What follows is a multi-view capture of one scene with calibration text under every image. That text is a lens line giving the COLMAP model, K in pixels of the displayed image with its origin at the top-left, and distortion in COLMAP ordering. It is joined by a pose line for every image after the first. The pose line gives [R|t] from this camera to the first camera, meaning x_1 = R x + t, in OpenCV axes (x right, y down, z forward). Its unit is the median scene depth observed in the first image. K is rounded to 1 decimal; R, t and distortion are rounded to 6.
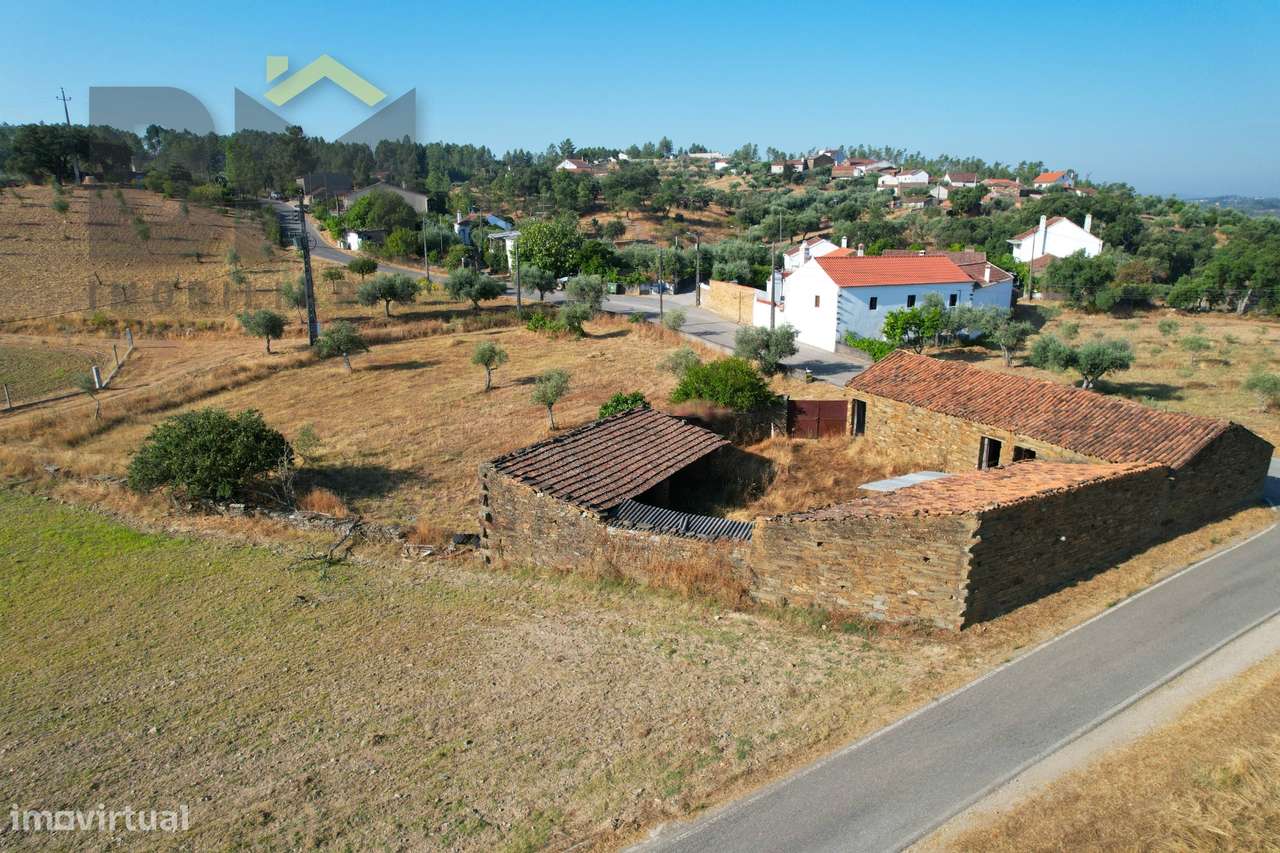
lens RADIAL K [[821.6, 0, 640.0], [0, 821.6, 426.5], [0, 0, 1]] dist [-0.049216, -0.000794]
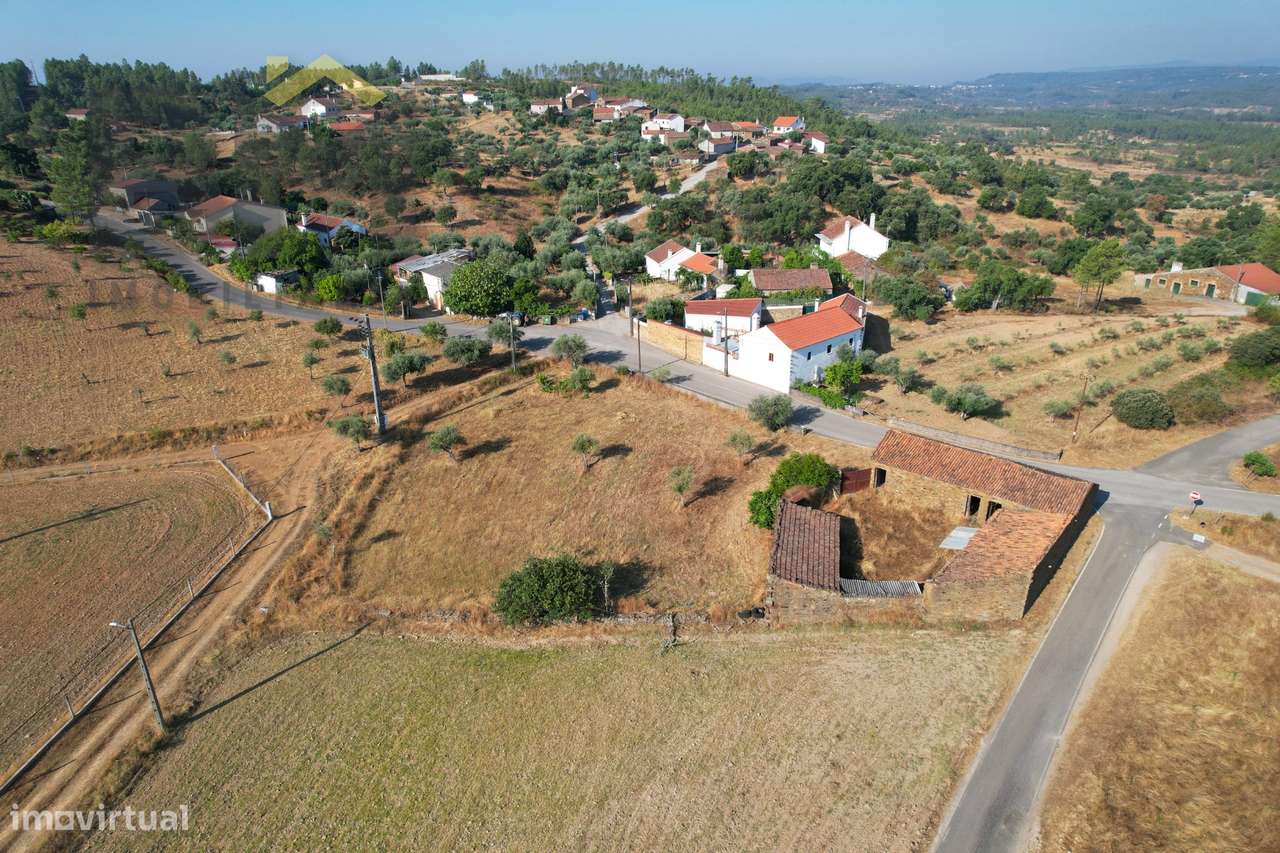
lens RADIAL K [[821.6, 0, 640.0], [0, 821.6, 426.5], [0, 0, 1]] dist [-0.049216, -0.000794]
pose [[0.938383, -0.140857, 0.315590, -0.459384], [0.100177, 0.984829, 0.141690, -0.261516], [-0.330760, -0.101345, 0.938258, -0.255222]]
